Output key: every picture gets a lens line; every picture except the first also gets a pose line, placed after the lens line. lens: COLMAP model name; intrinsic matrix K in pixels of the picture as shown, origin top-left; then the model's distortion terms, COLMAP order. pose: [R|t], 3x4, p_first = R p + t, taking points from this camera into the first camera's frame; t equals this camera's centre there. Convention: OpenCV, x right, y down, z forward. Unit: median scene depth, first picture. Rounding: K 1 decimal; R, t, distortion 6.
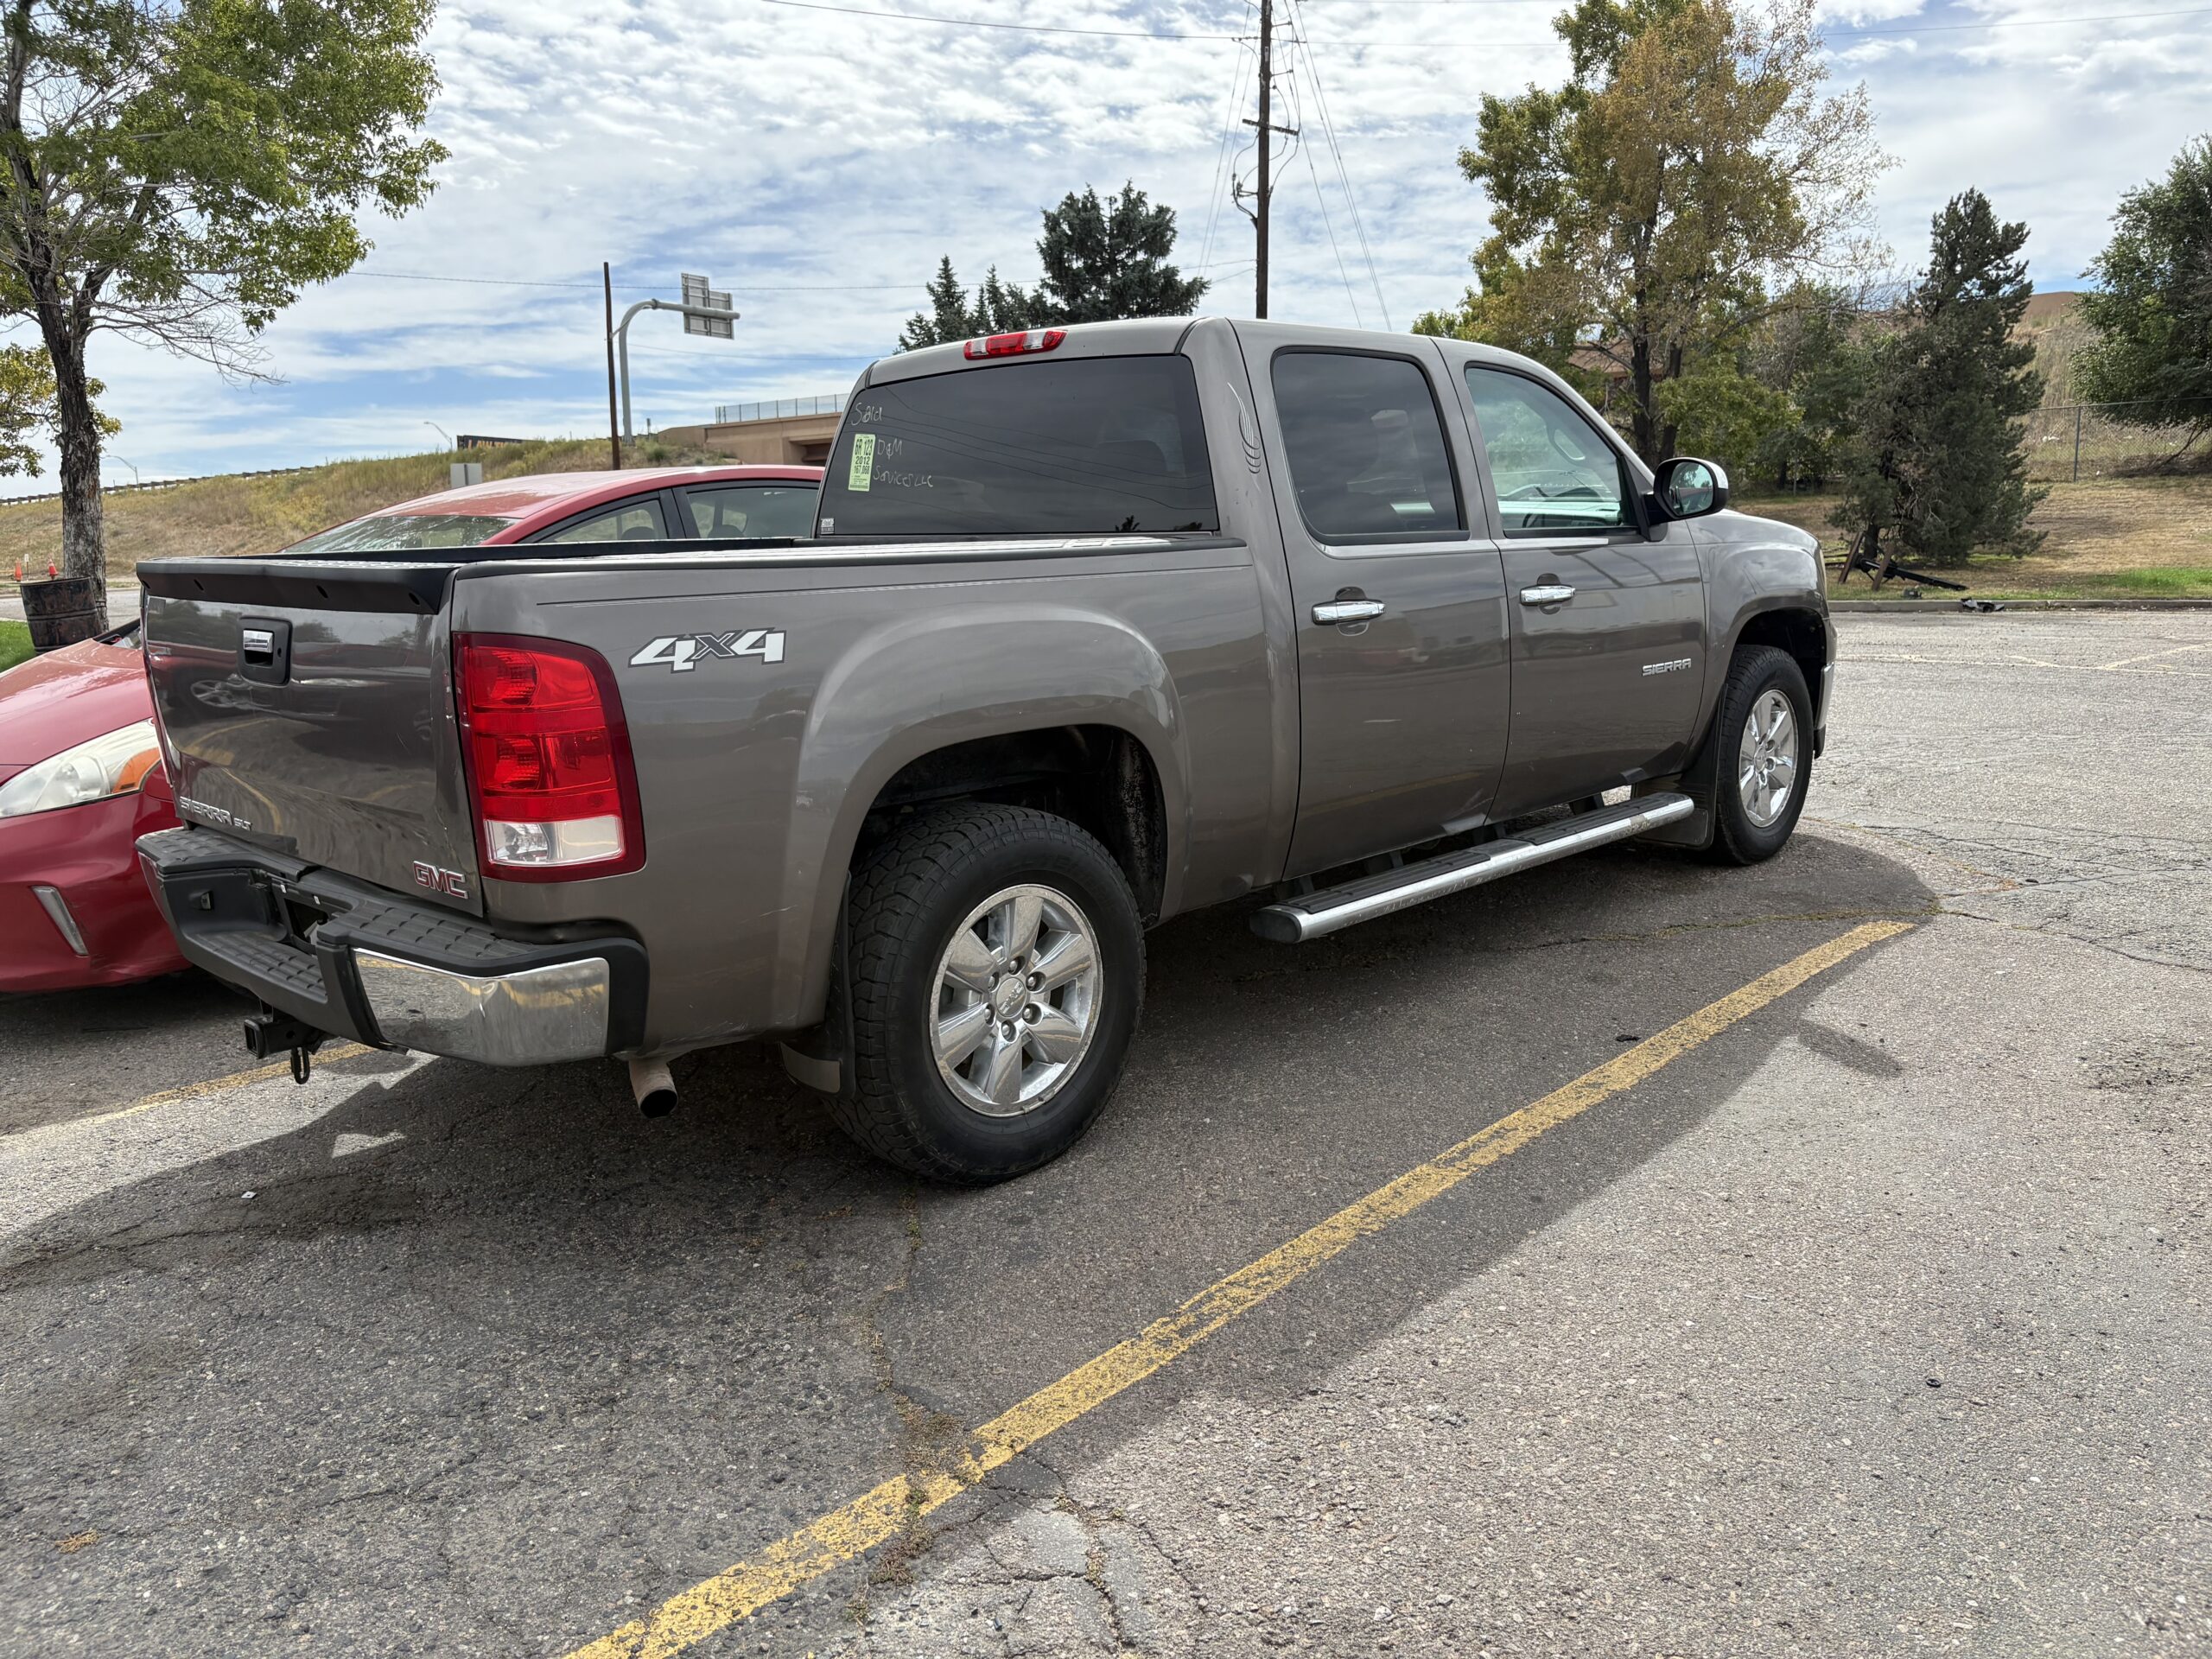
lens RADIAL K [[1720.7, 0, 1106.0], [0, 1720.7, 829.5], [0, 0, 1]] dist [0.022518, -0.002240]
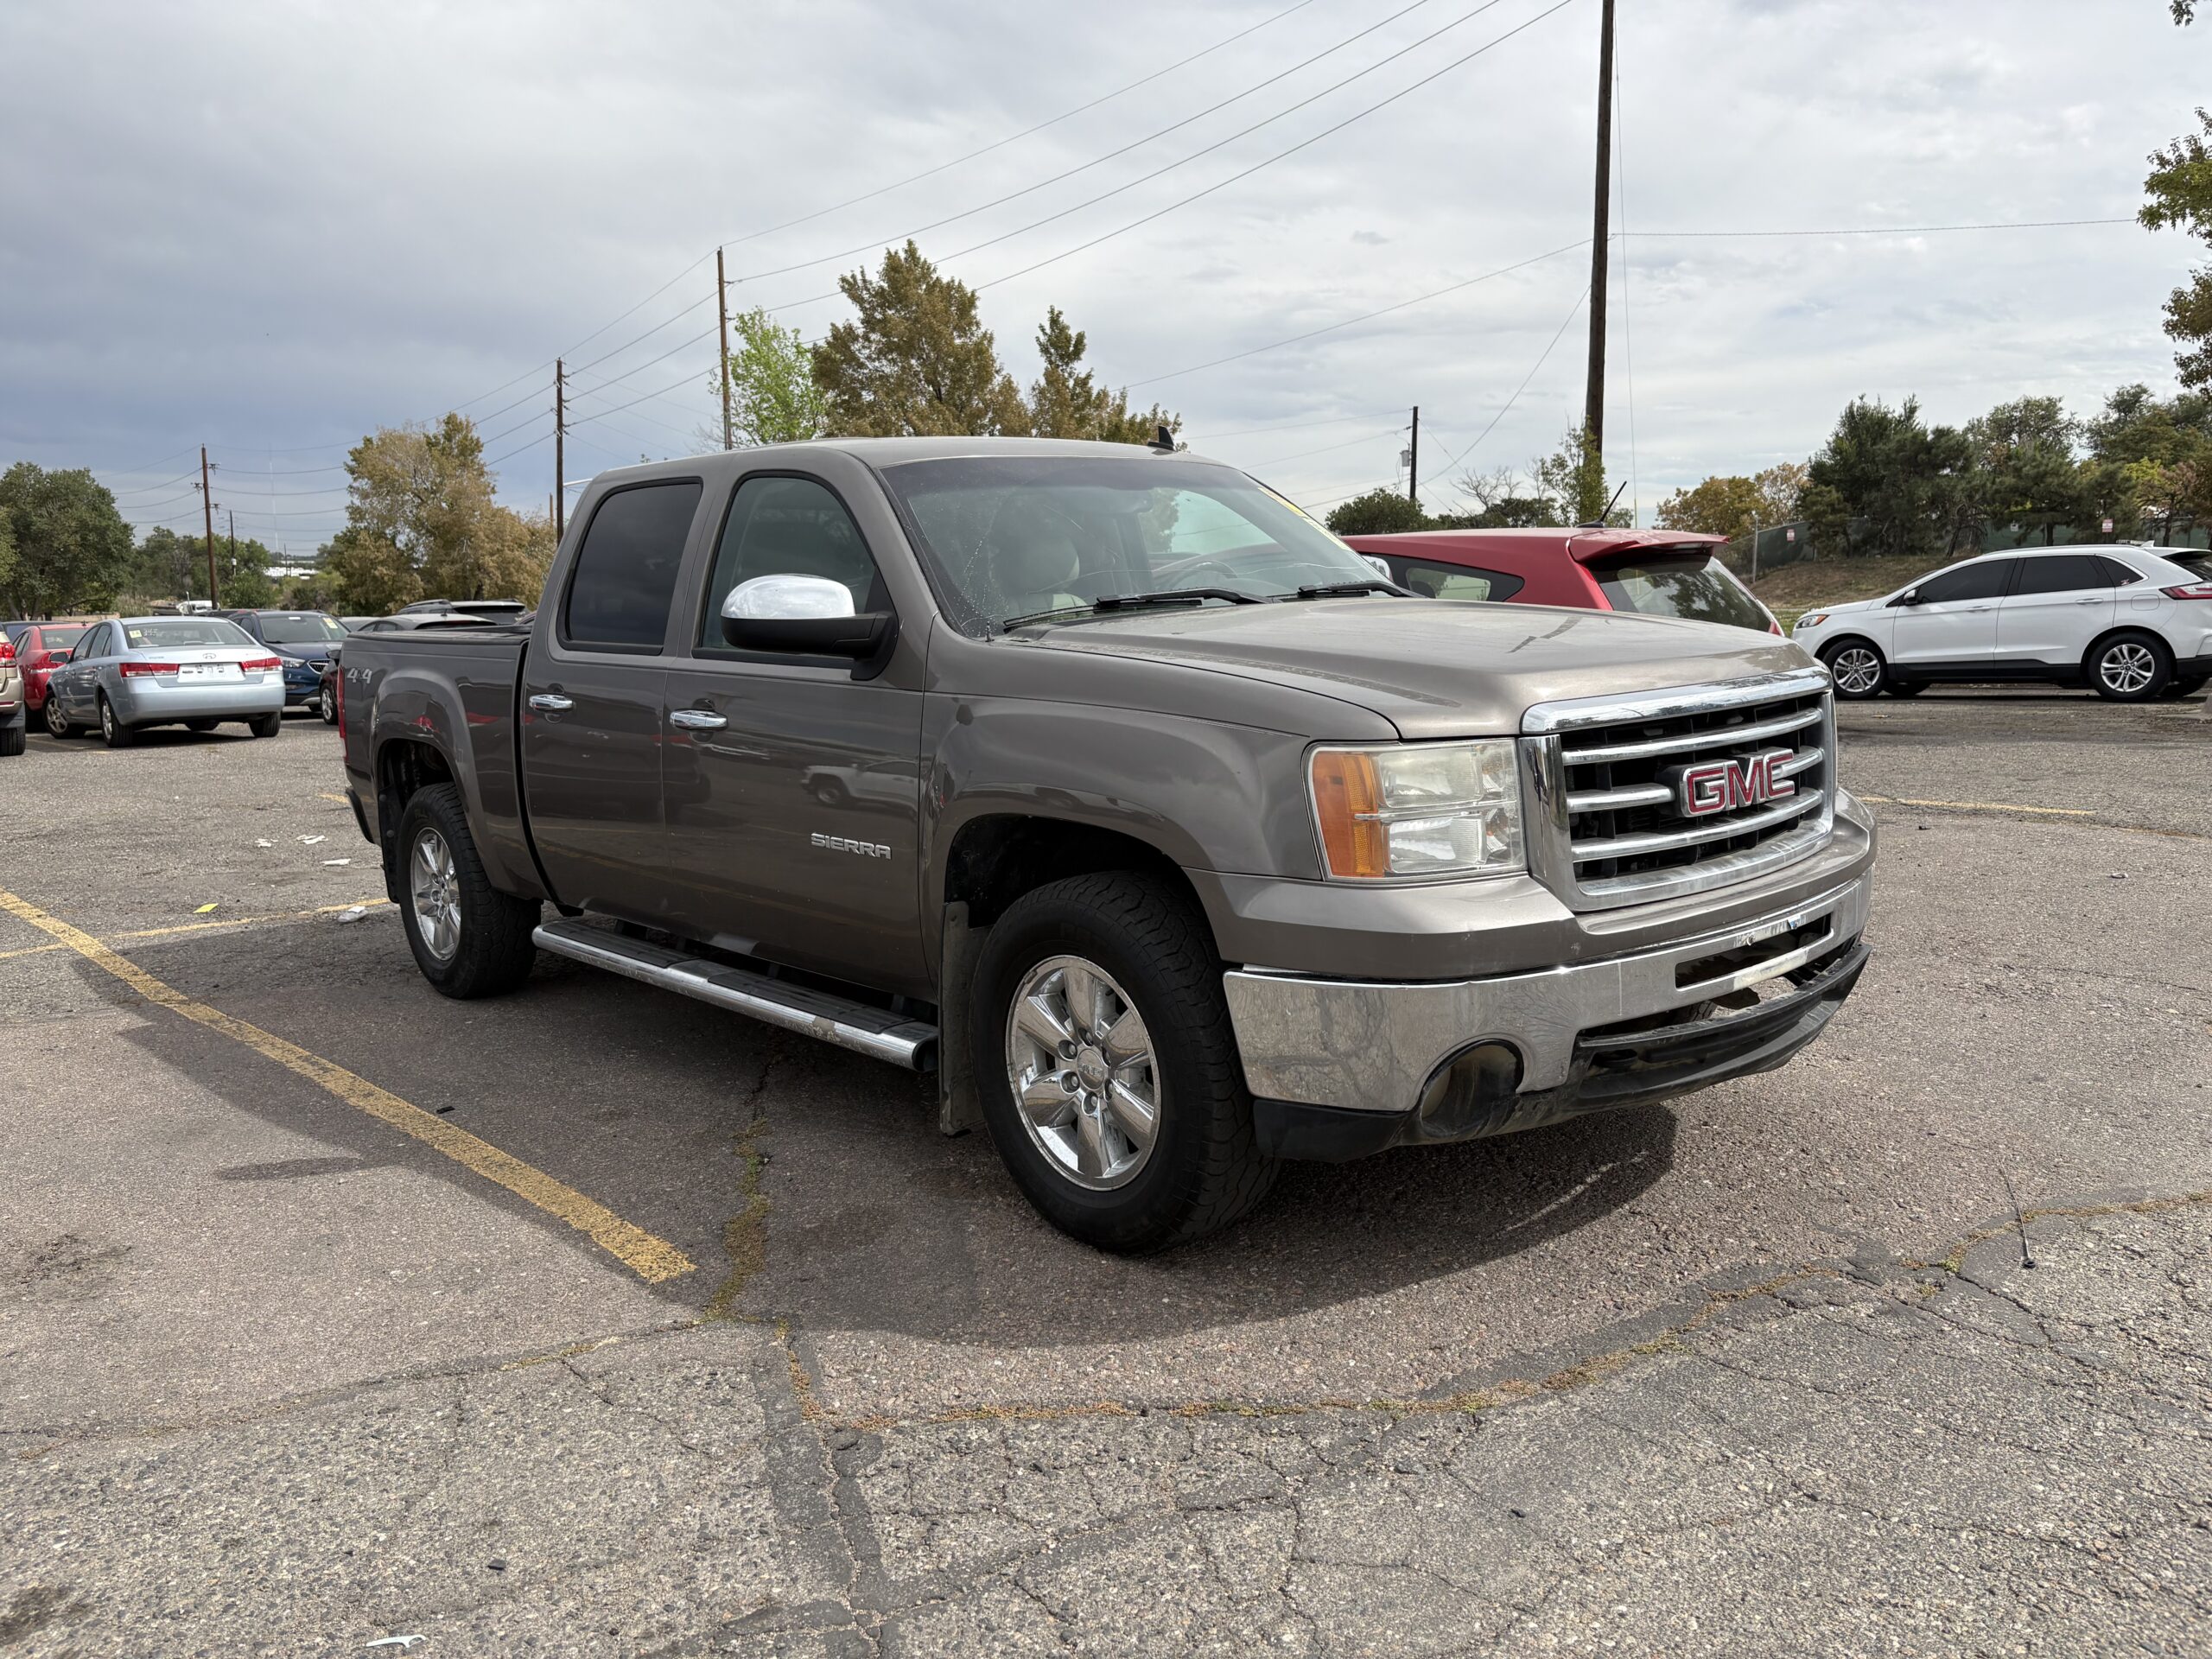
lens RADIAL K [[1635.2, 0, 1106.0], [0, 1635.2, 829.5], [0, 0, 1]] dist [0.051140, 0.000022]
pose [[-0.086871, 0.136625, -0.986806, 1.275112], [-0.178875, 0.972314, 0.150366, -0.282773], [0.980029, 0.189578, -0.060027, 1.445350]]
